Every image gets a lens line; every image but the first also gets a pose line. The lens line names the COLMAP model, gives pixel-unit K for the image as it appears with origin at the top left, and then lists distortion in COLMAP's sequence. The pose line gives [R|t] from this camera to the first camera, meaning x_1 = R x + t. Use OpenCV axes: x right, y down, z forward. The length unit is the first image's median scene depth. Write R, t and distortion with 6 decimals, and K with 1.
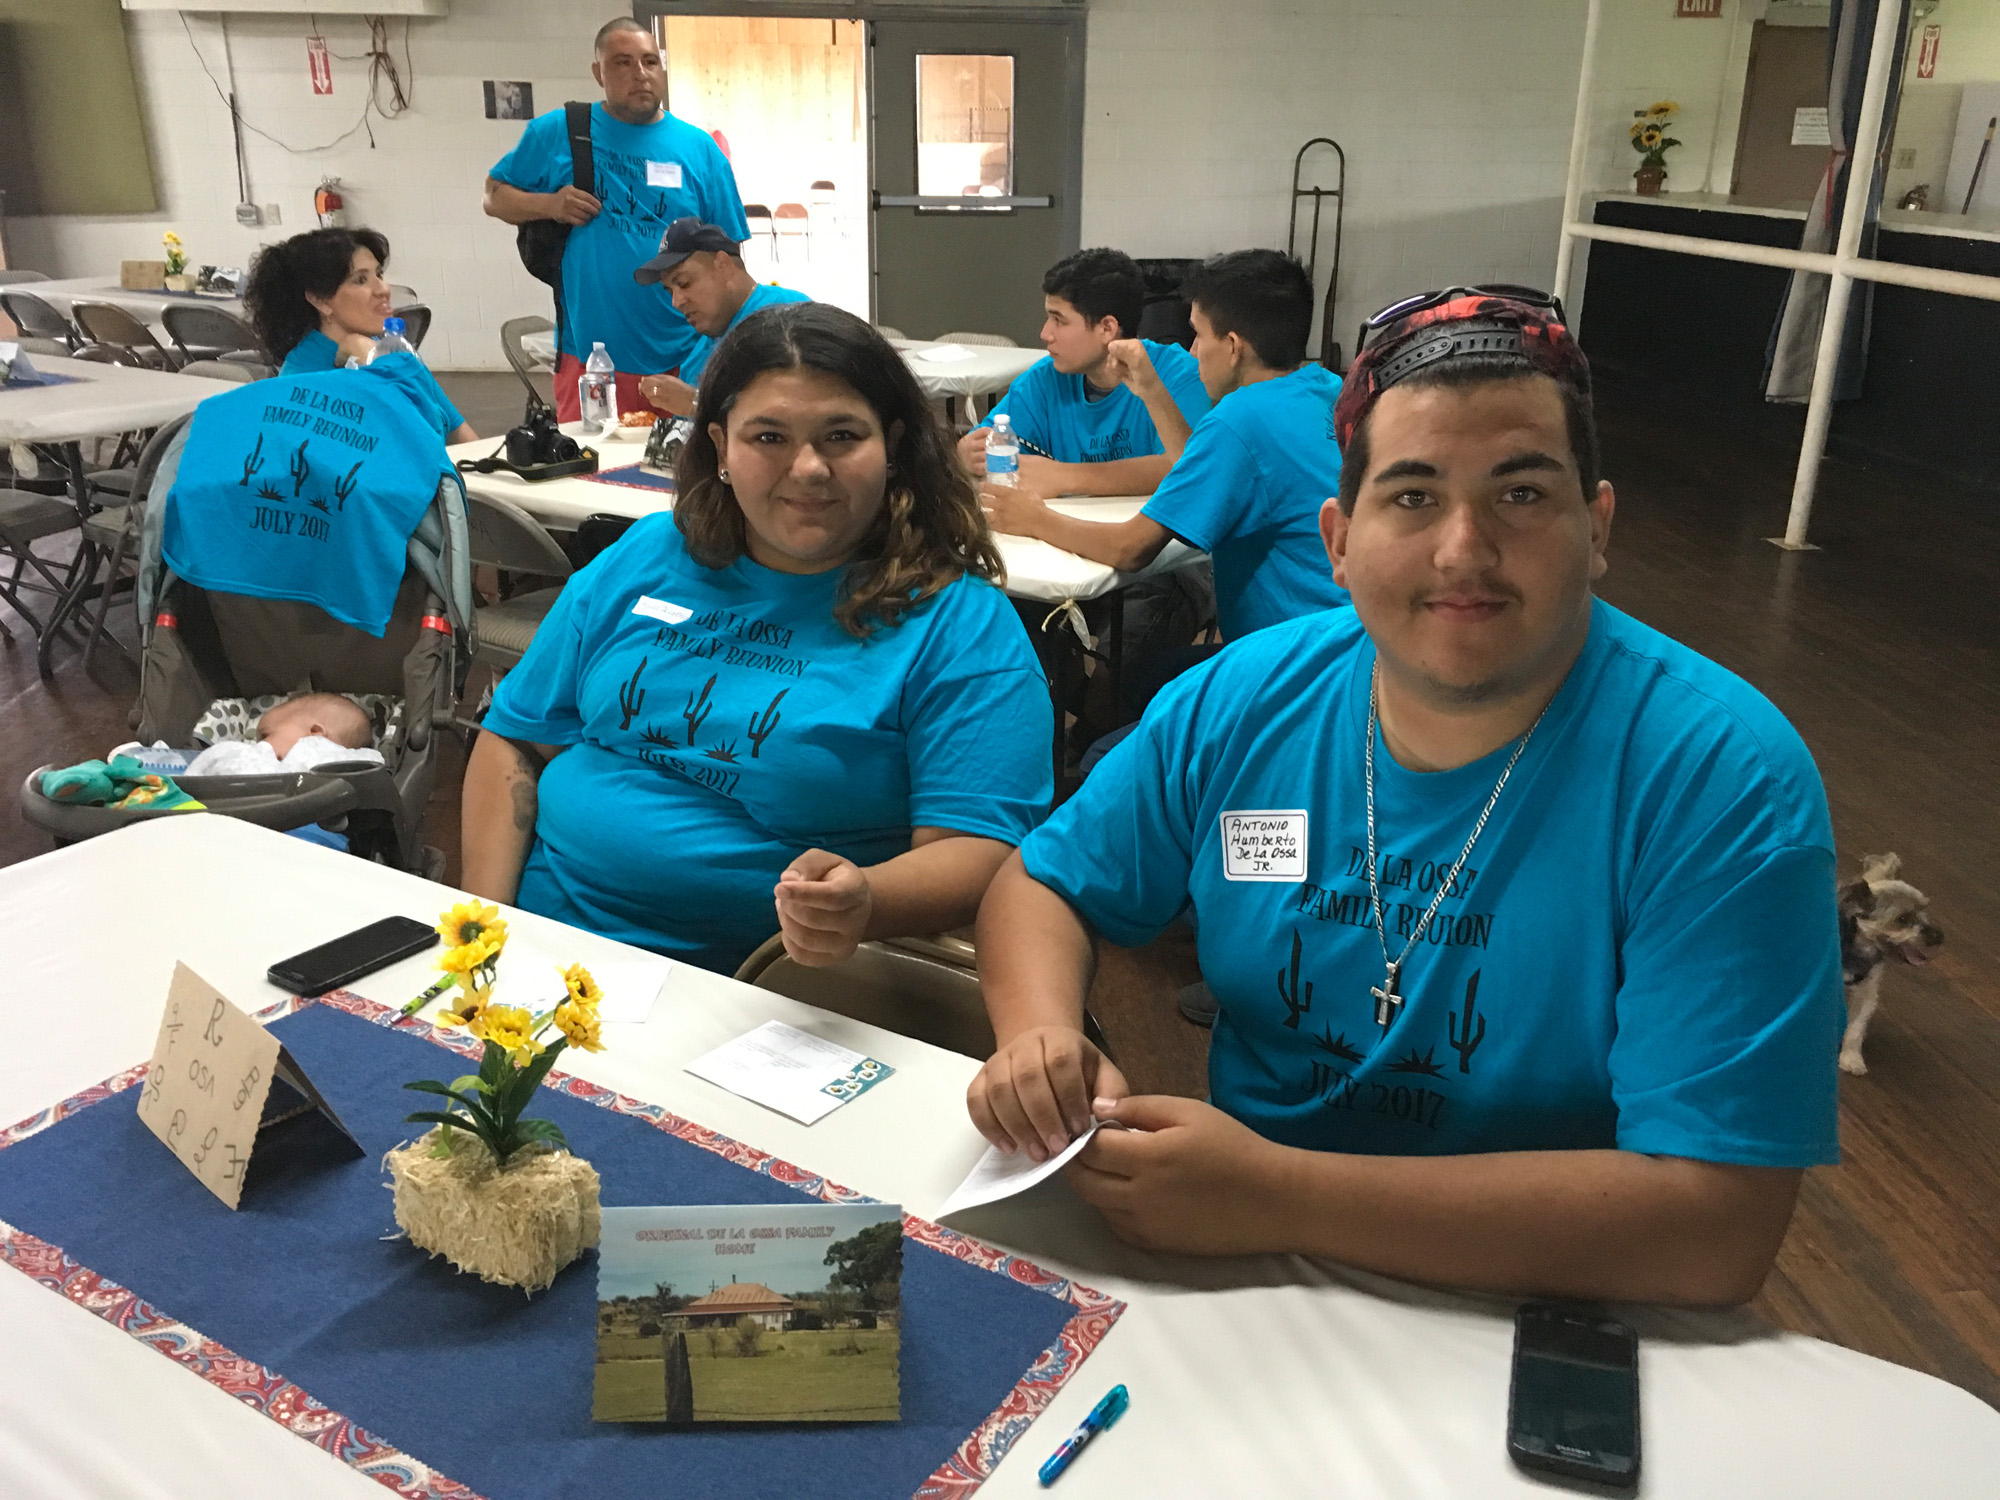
lens RADIAL K [[1734.9, 0, 998.2], [0, 1734.9, 737.9], [0, 0, 1]] dist [0.093505, -0.119190]
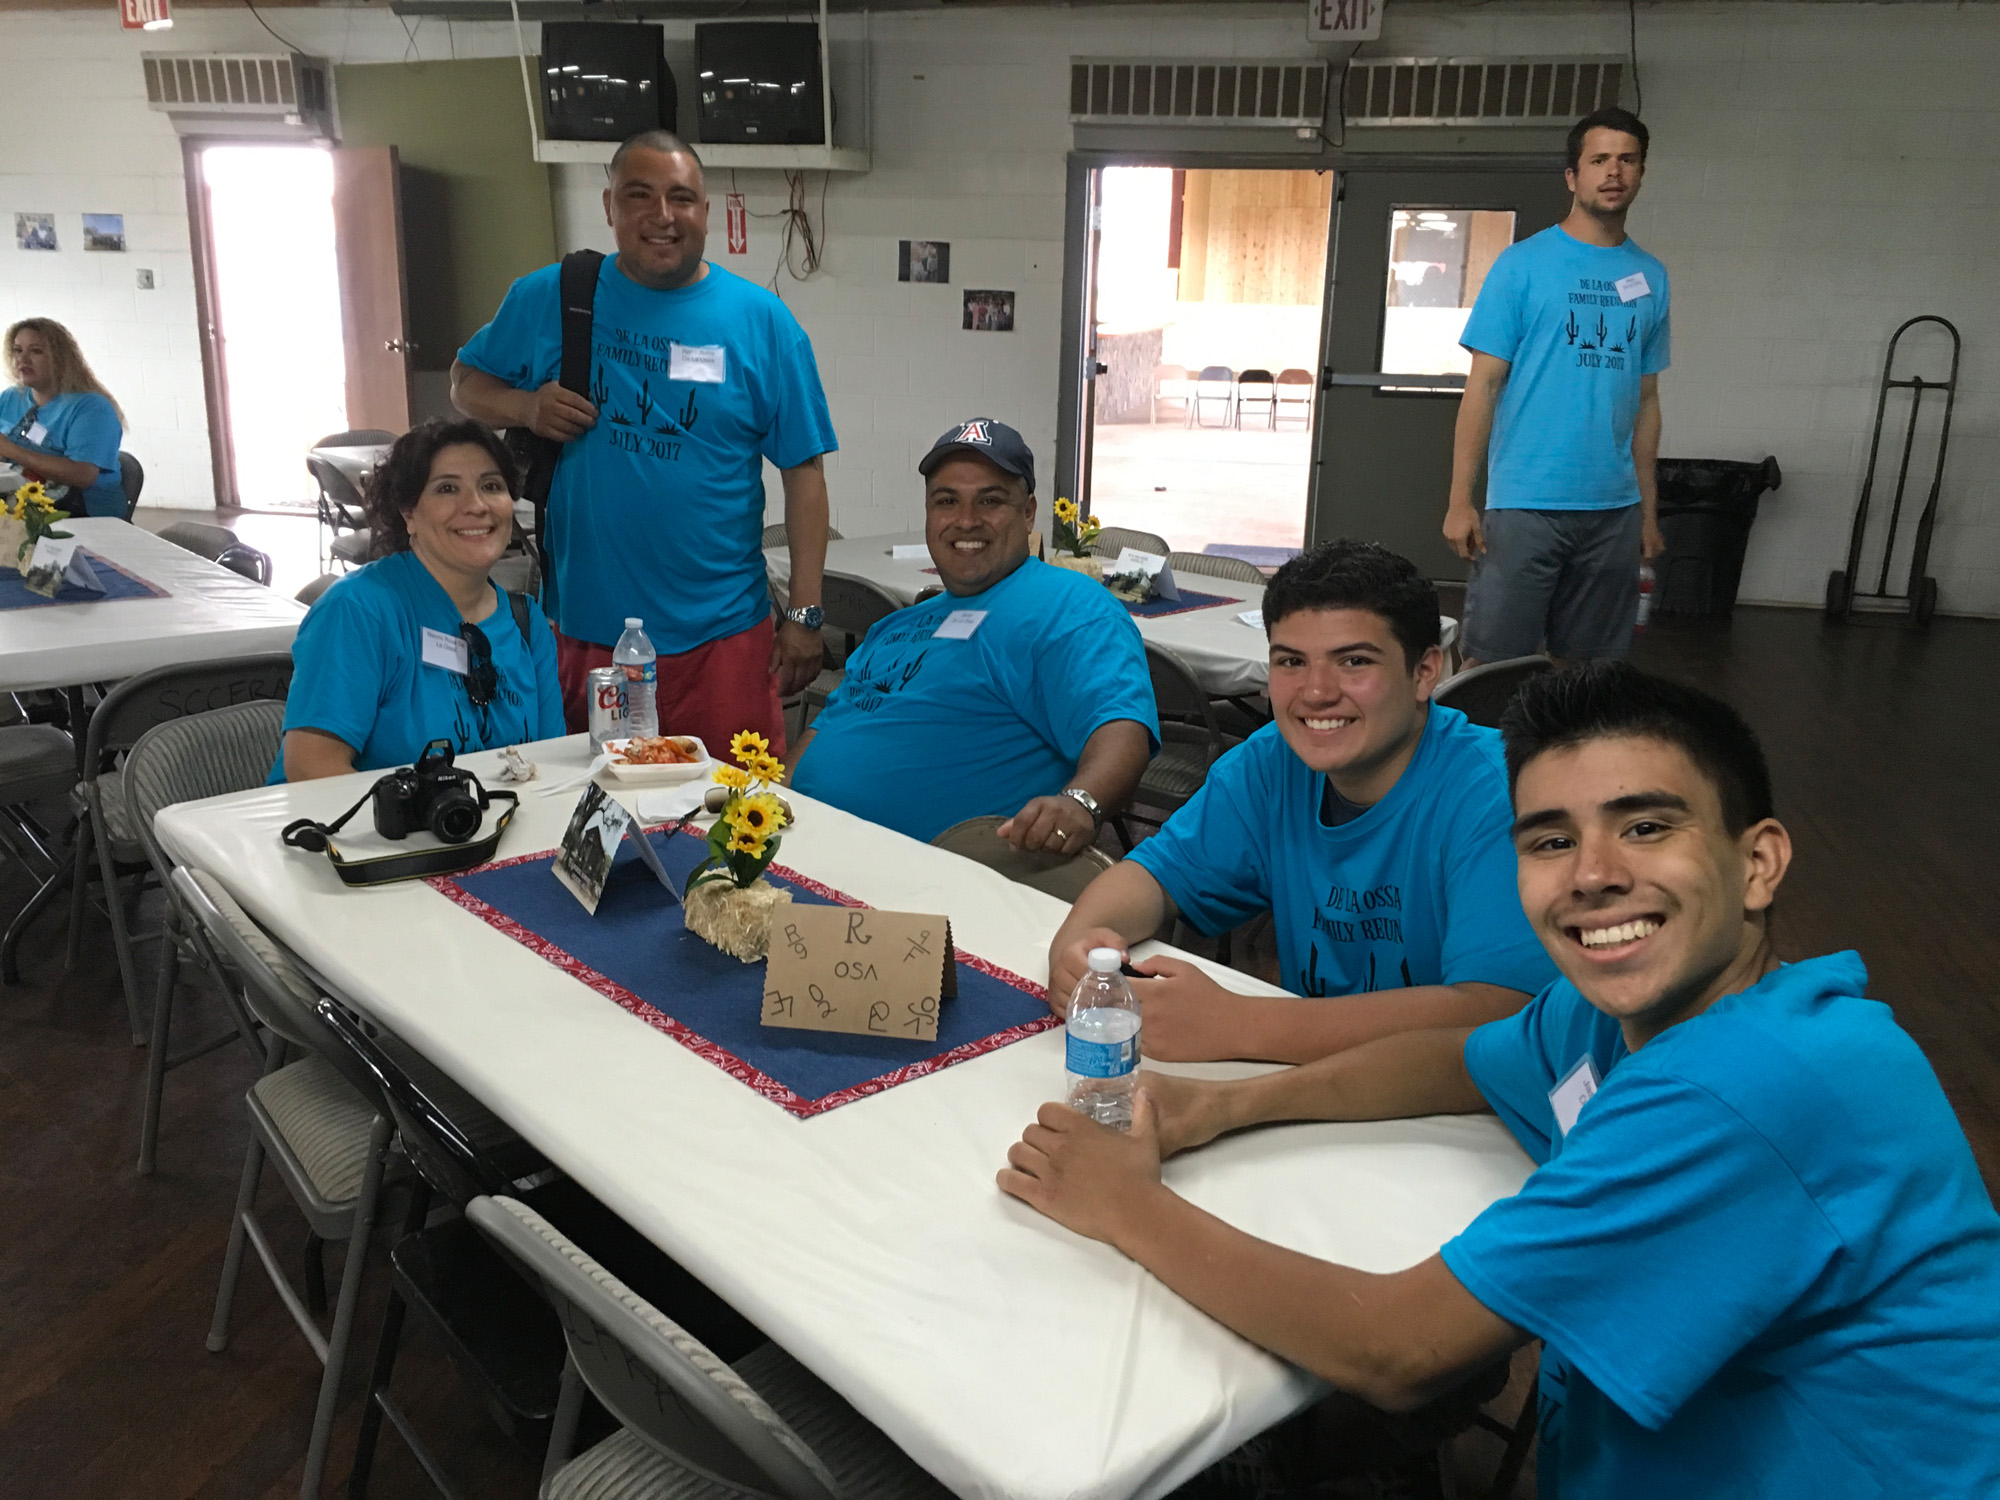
lens RADIAL K [[1734.9, 0, 987.2], [0, 1734.9, 741.4], [0, 0, 1]] dist [0.093505, -0.119190]
pose [[0.953178, 0.091371, -0.288275, 0.033957], [-0.114936, 0.991186, -0.065873, -0.063753], [0.279716, 0.095922, 0.955279, 0.179404]]
